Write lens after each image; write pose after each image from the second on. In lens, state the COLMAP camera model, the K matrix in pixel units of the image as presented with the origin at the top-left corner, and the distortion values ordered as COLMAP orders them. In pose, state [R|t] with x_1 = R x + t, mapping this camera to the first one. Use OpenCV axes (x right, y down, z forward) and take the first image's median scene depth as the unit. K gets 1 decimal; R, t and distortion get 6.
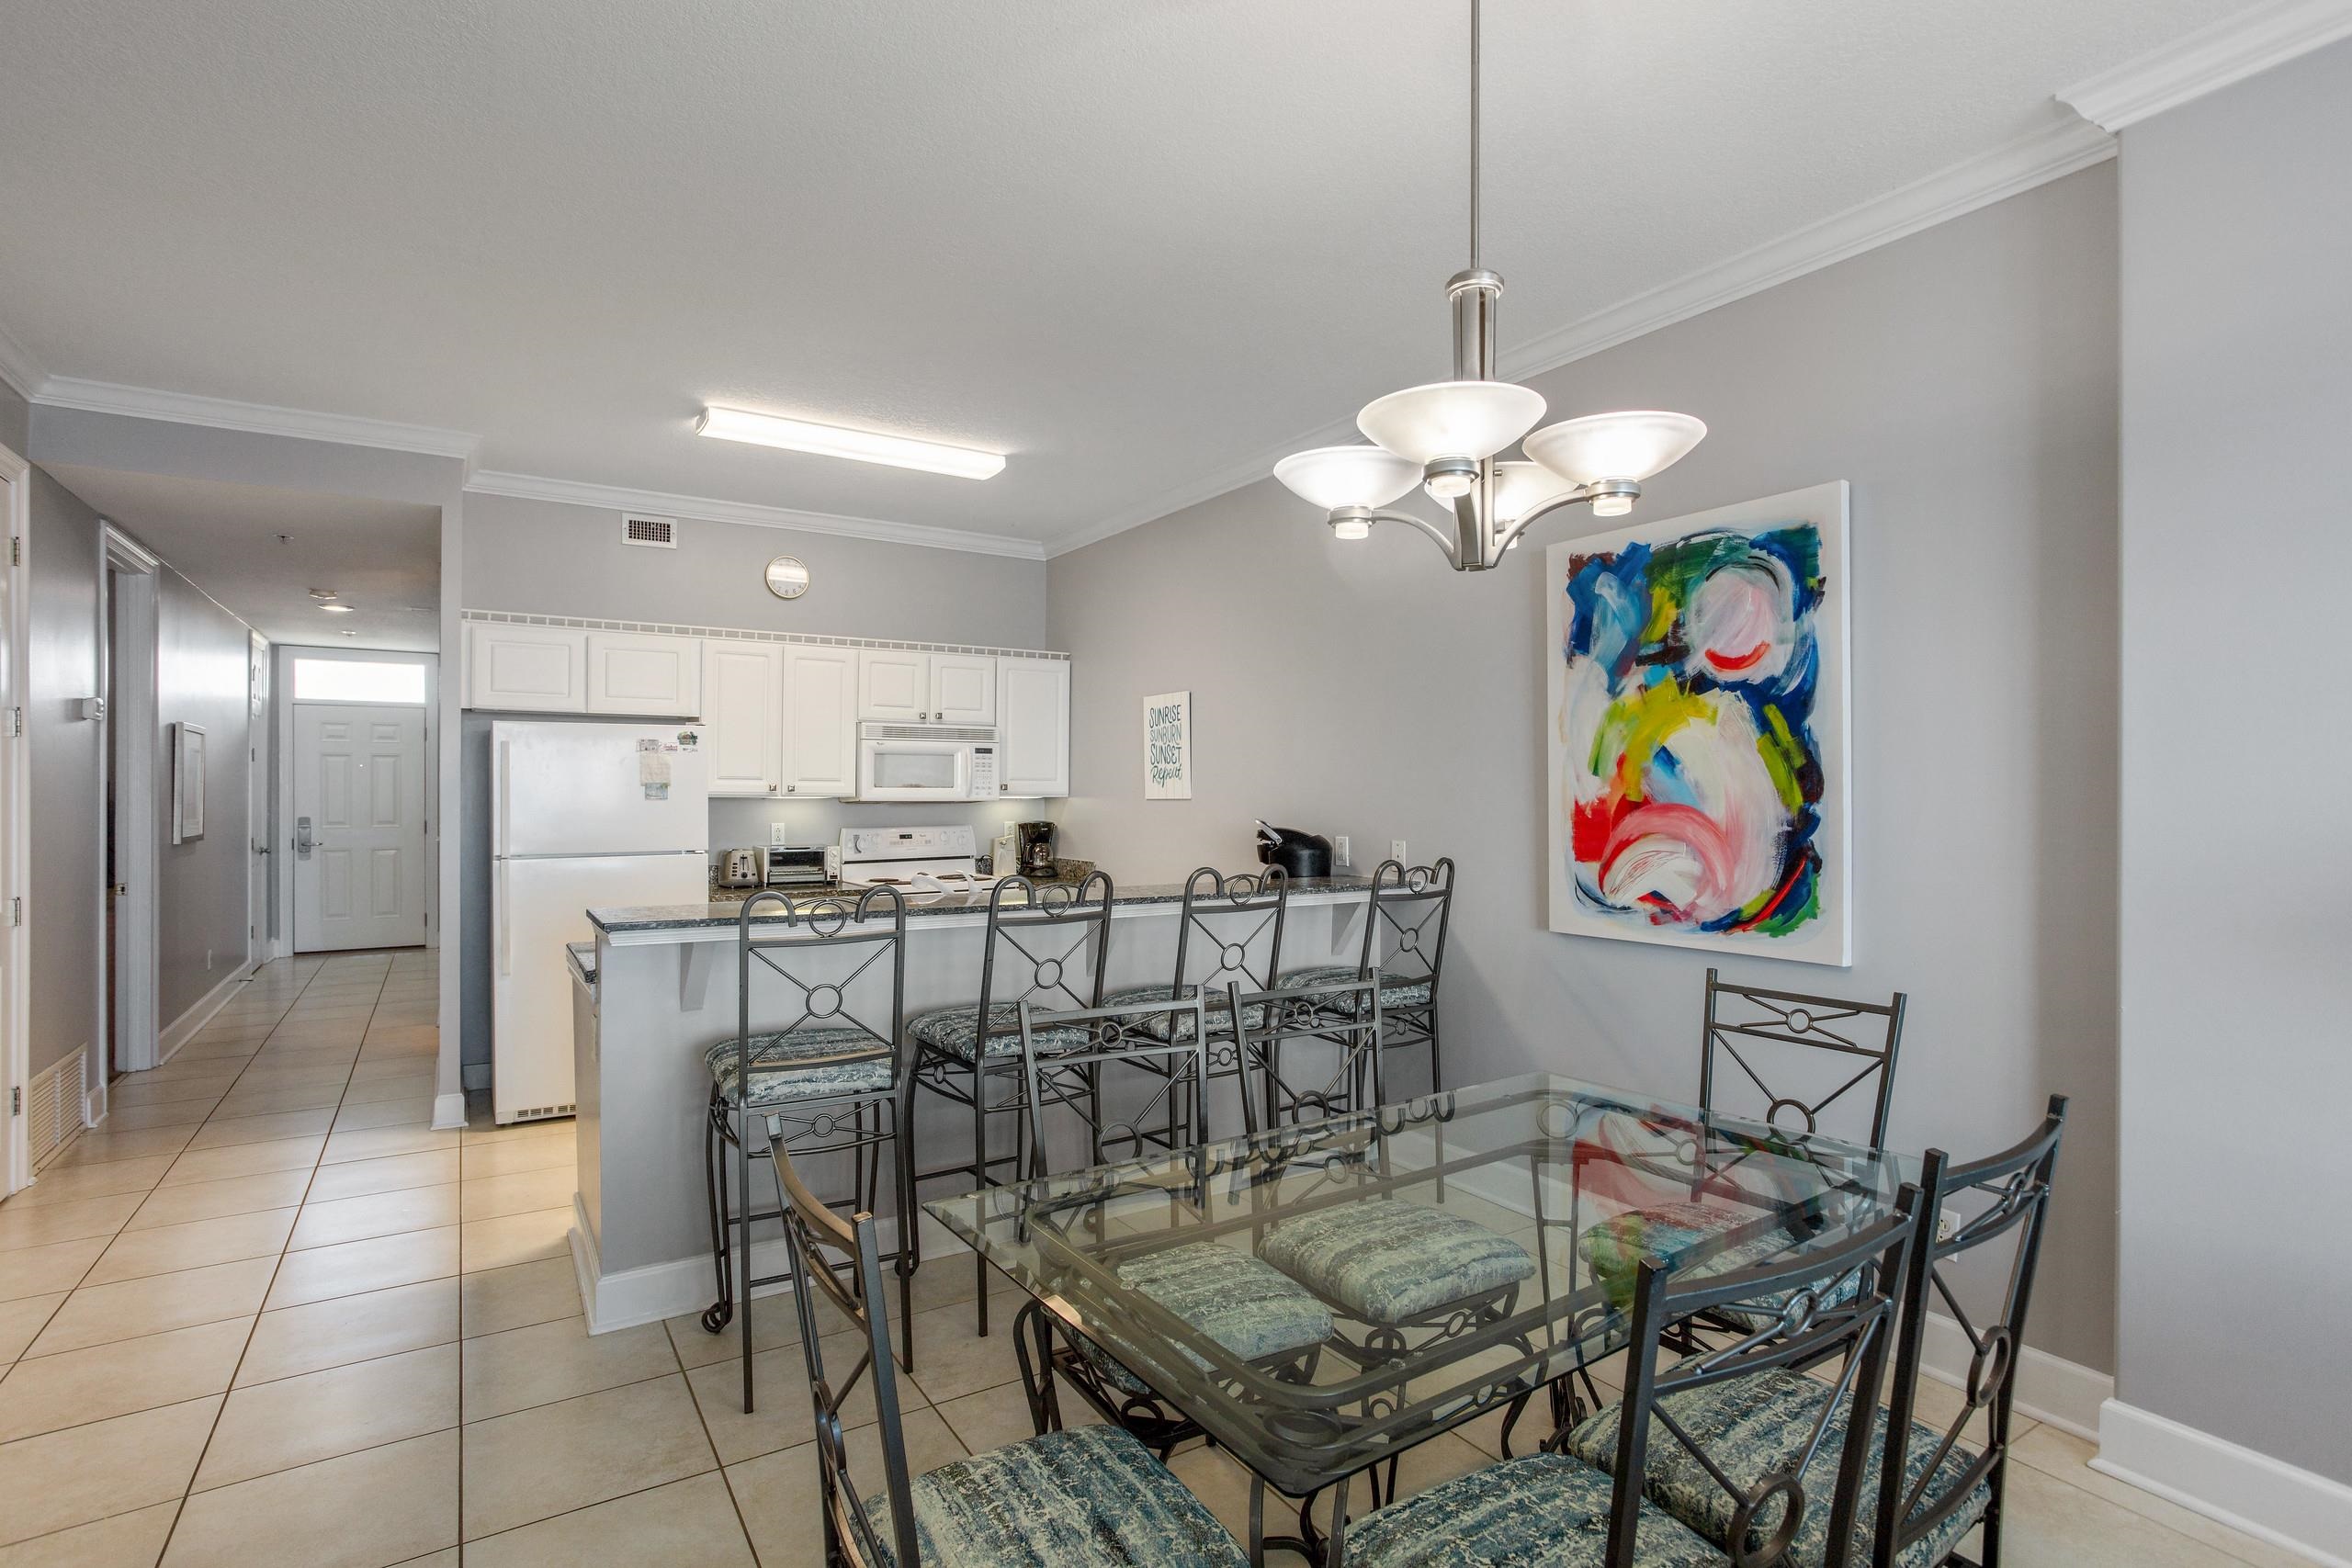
lens RADIAL K [[1136.6, 0, 1168.7], [0, 1136.6, 788.2], [0, 0, 1]] dist [-0.028584, 0.013323]
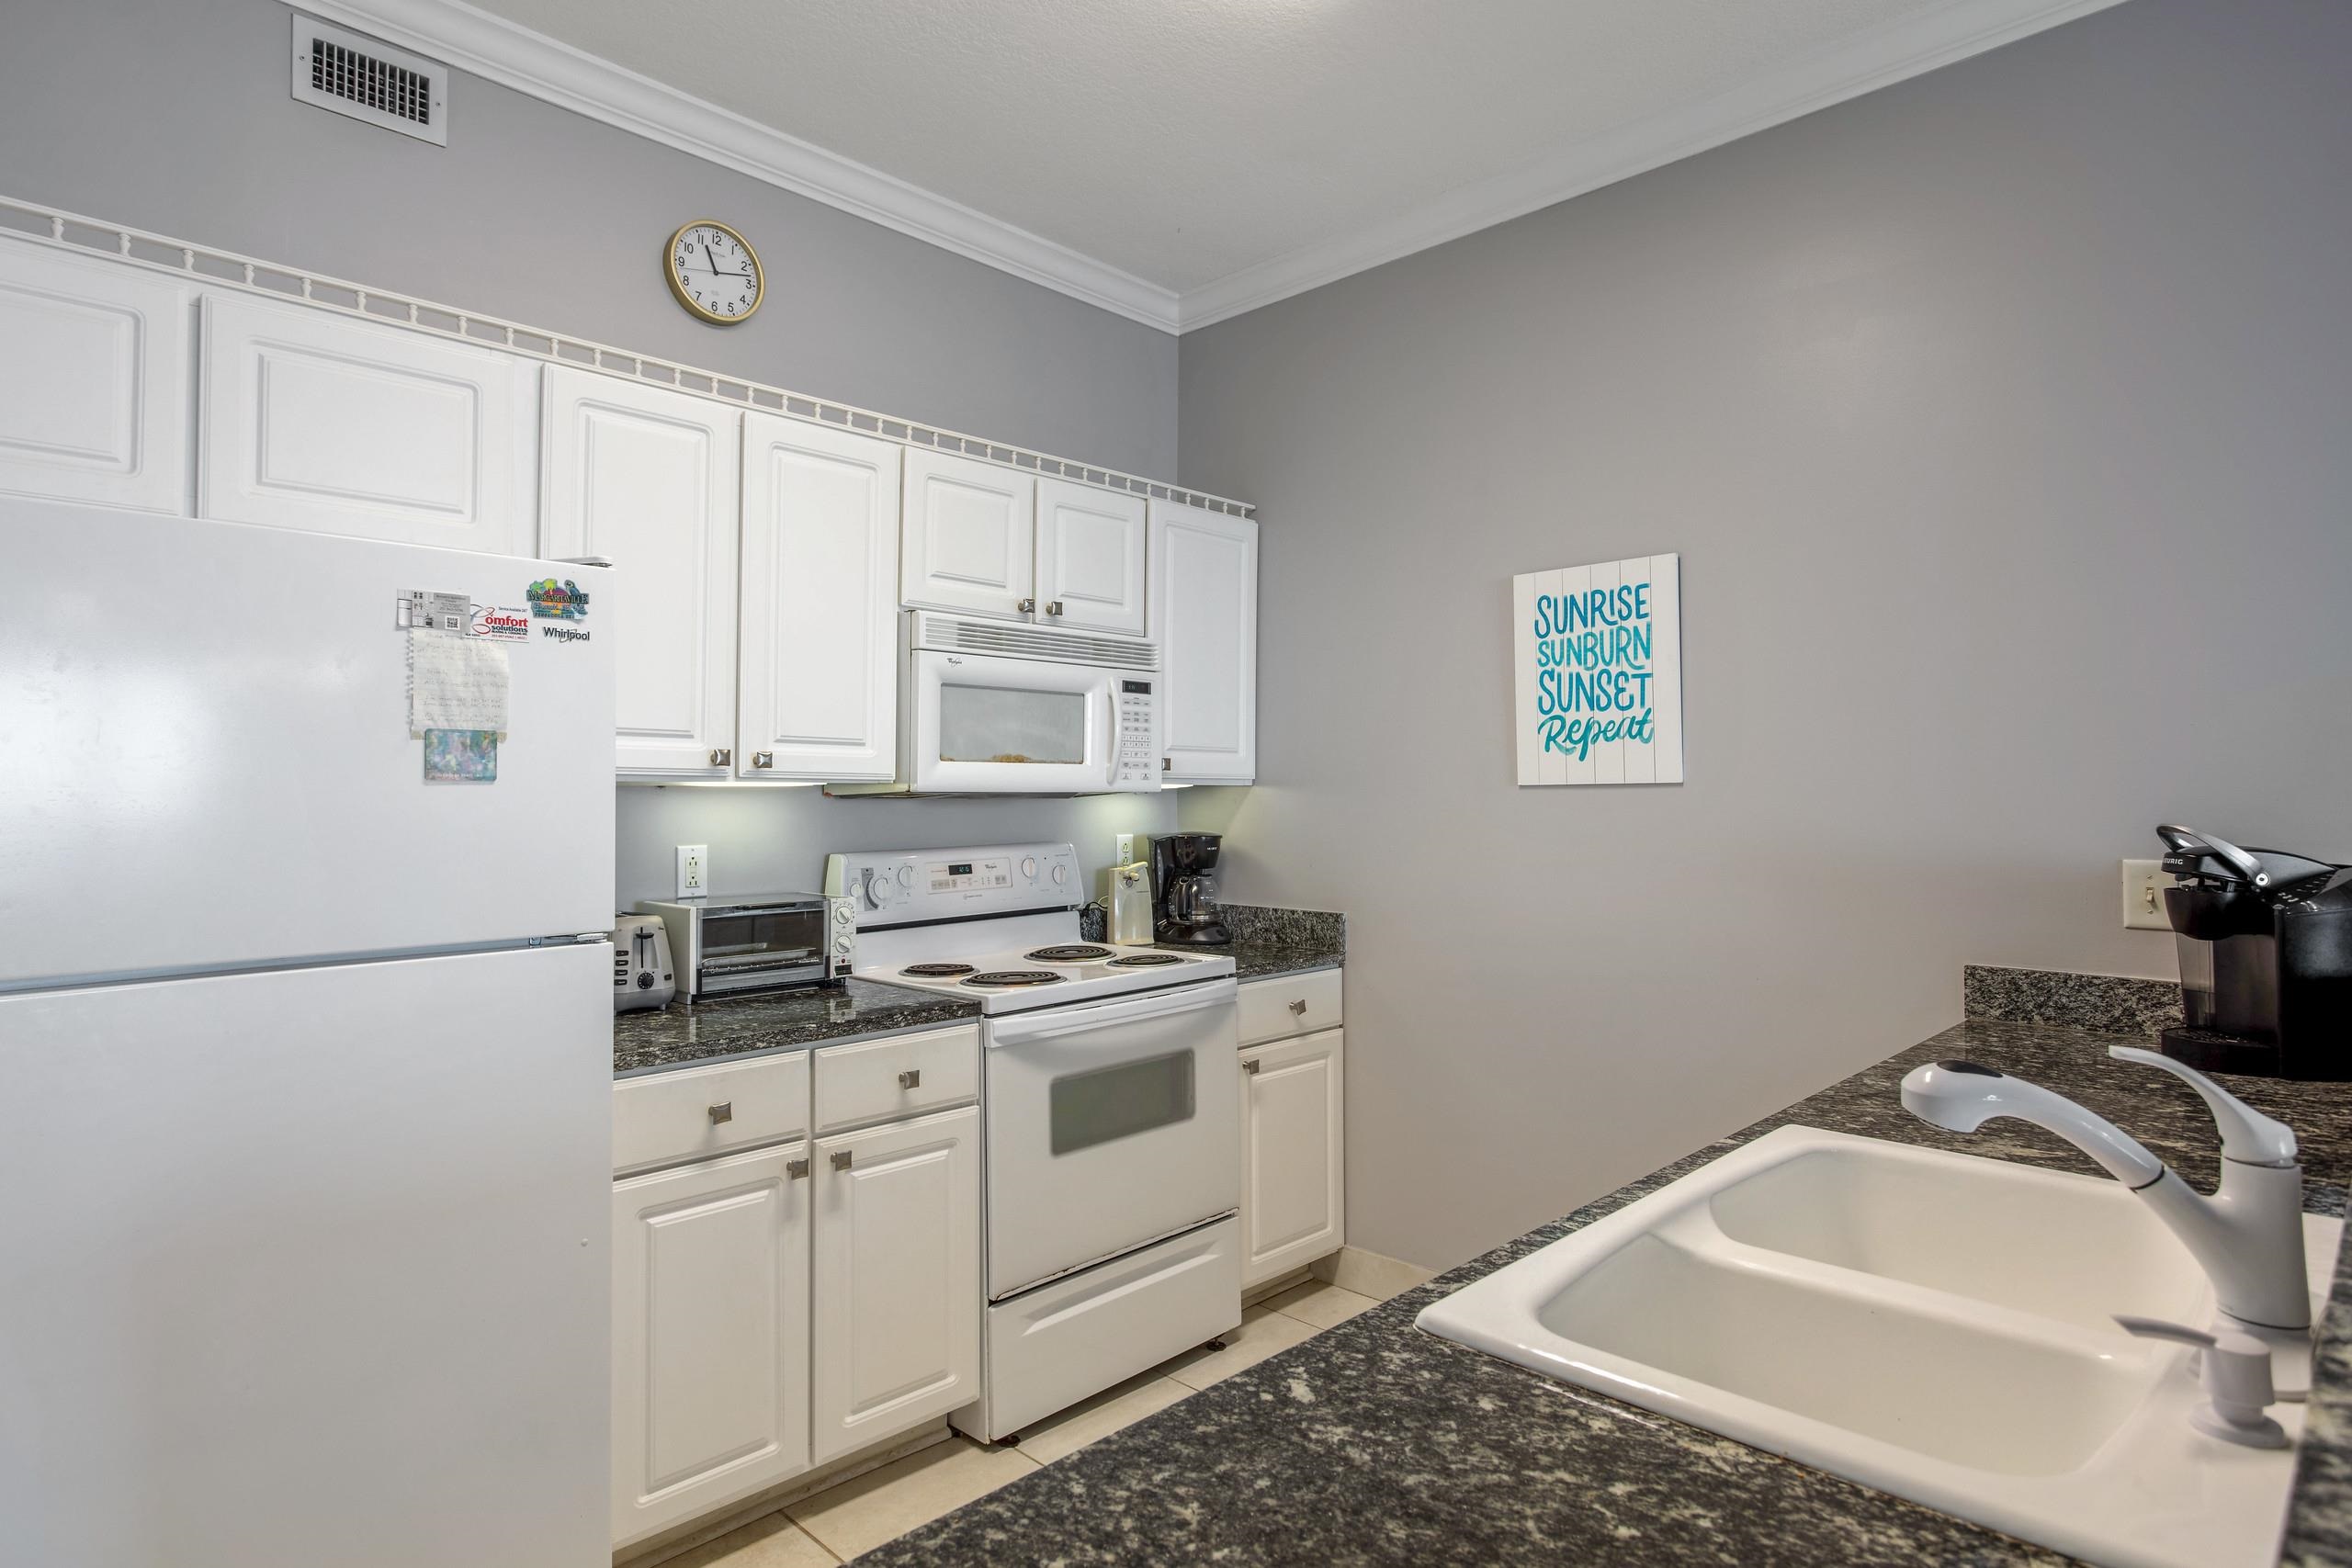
lens RADIAL K [[1326.3, 0, 1220.5], [0, 1326.3, 793.3], [0, 0, 1]] dist [-0.009179, 0.003070]
pose [[0.979101, -0.003487, 0.203344, -0.330041], [0.002355, 0.999980, 0.005810, 0.011385], [-0.203360, -0.005210, 0.979090, 0.613853]]
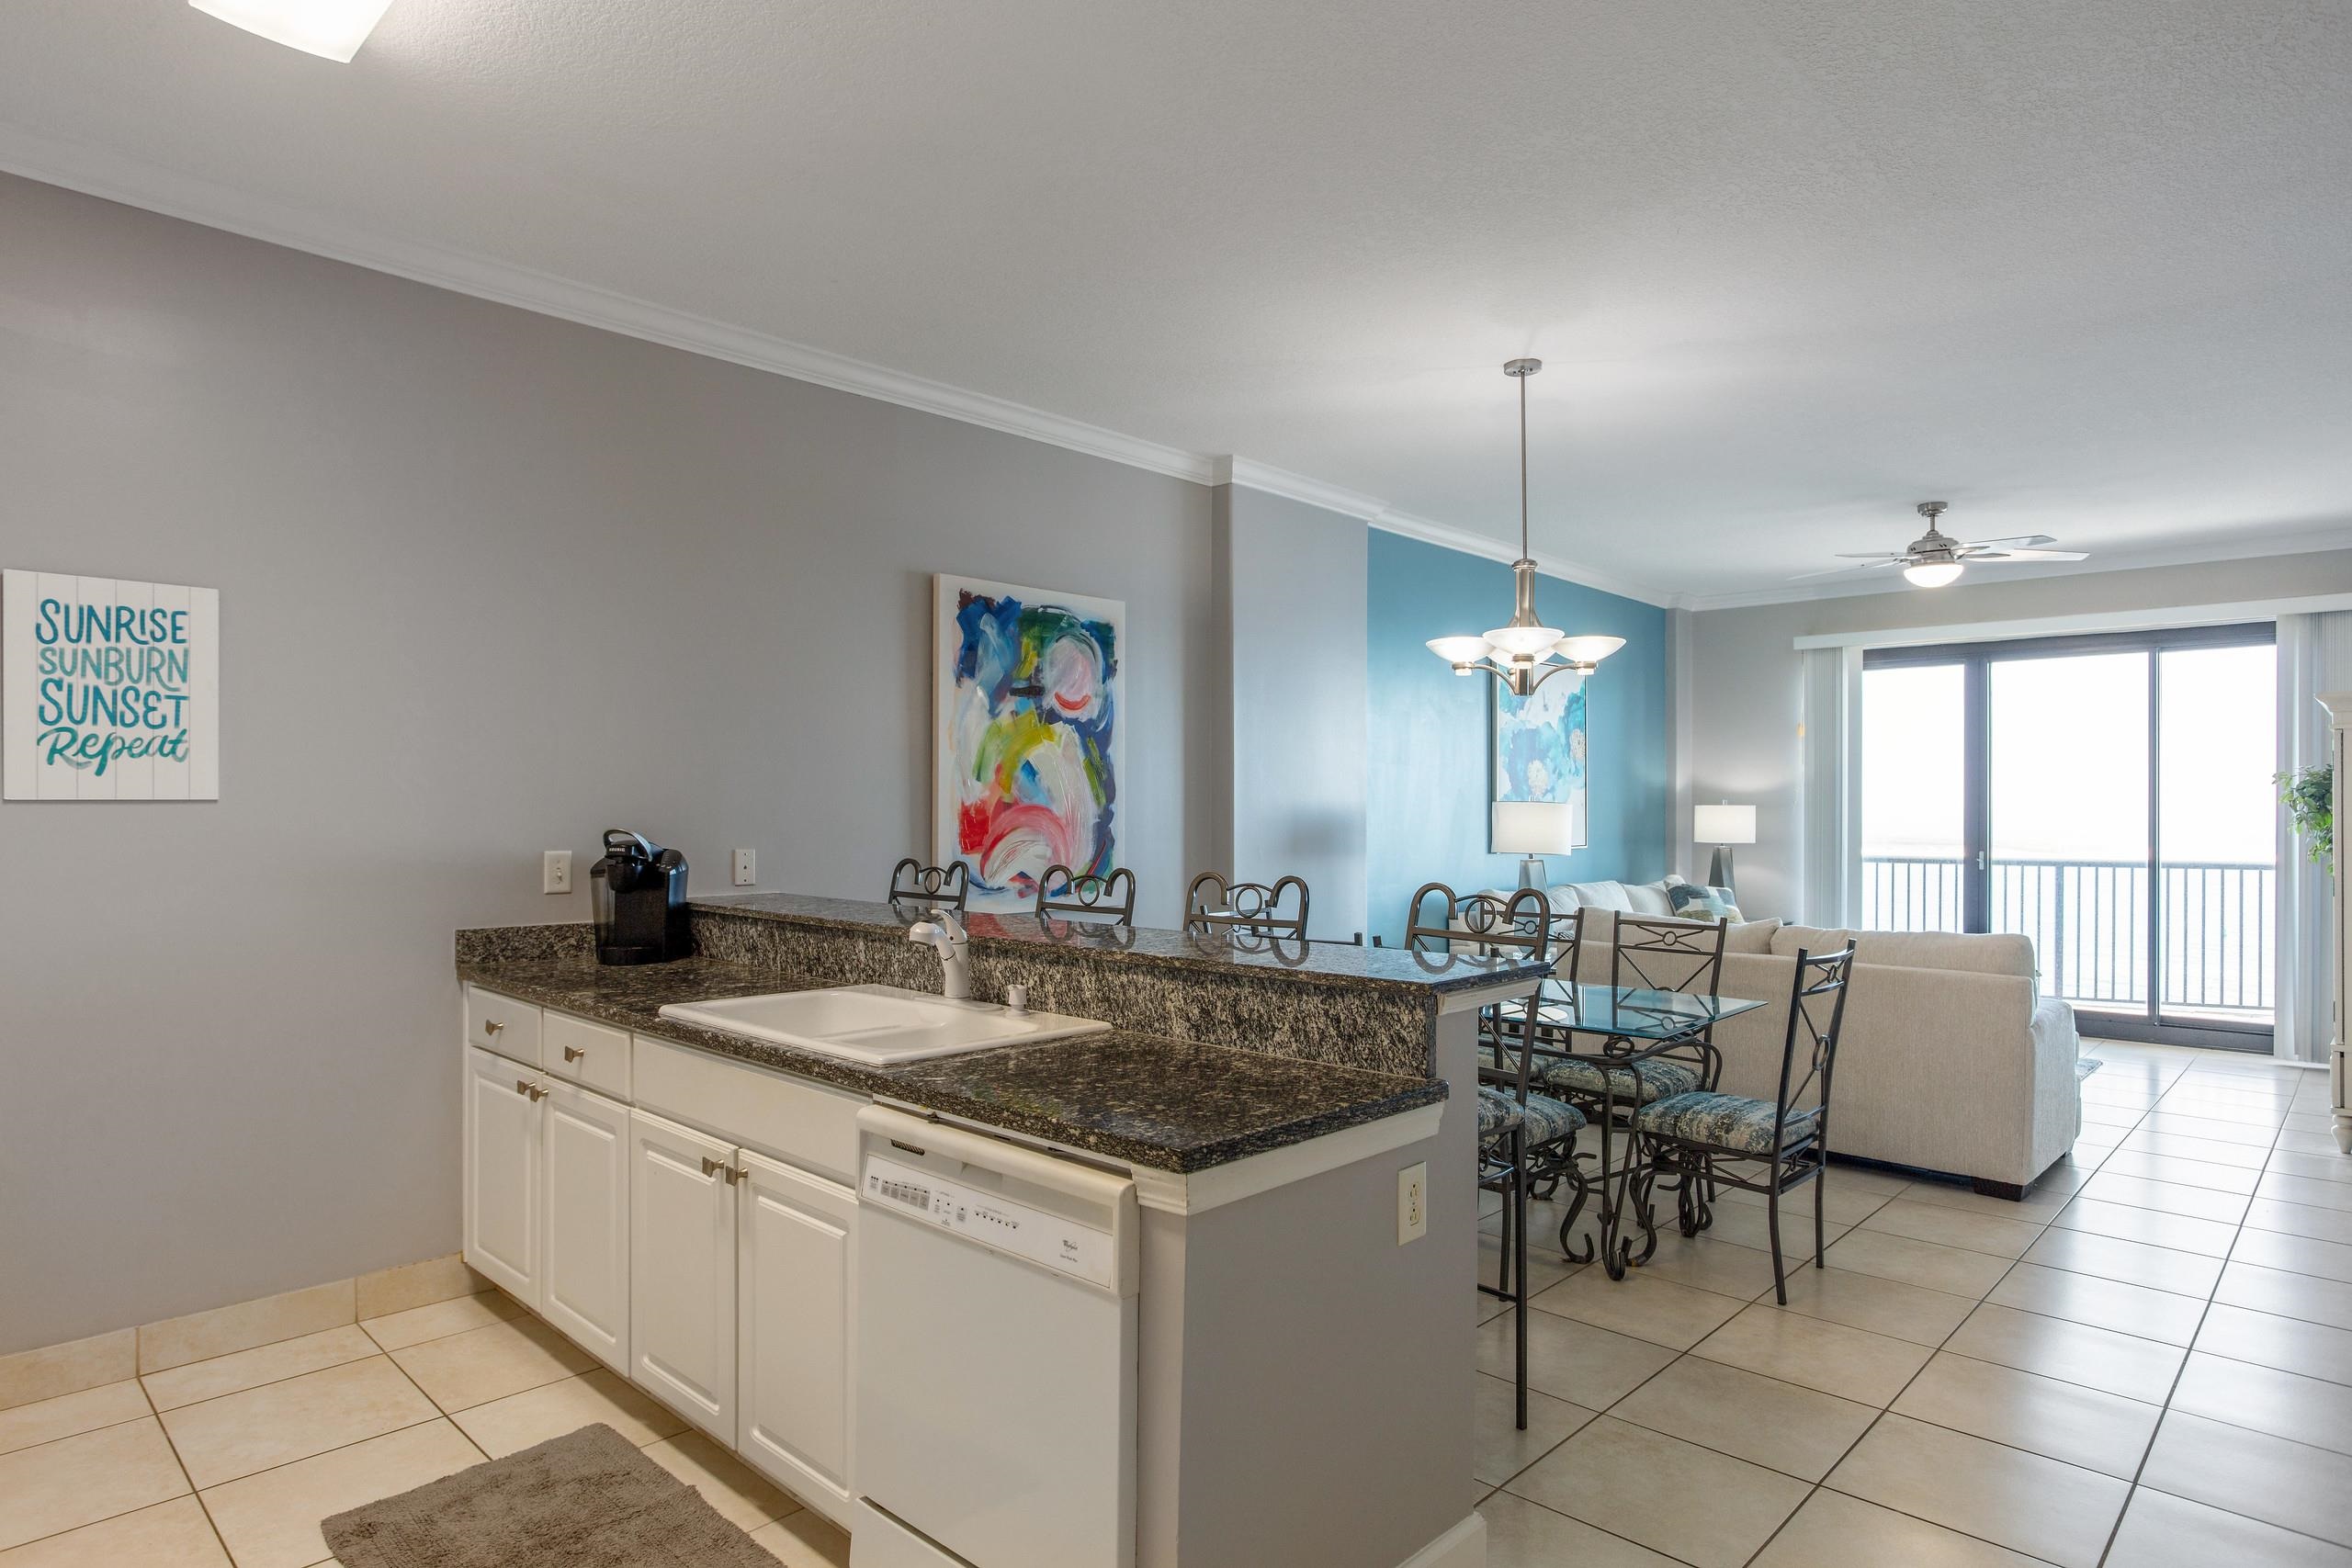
lens RADIAL K [[1326.3, 0, 1160.0], [0, 1326.3, 807.4], [0, 0, 1]] dist [-0.009179, 0.003070]
pose [[-0.242904, -0.003305, 0.970045, -0.787667], [-0.007402, 0.999971, 0.001554, 0.009942], [-0.970022, -0.006803, -0.242921, 0.885488]]
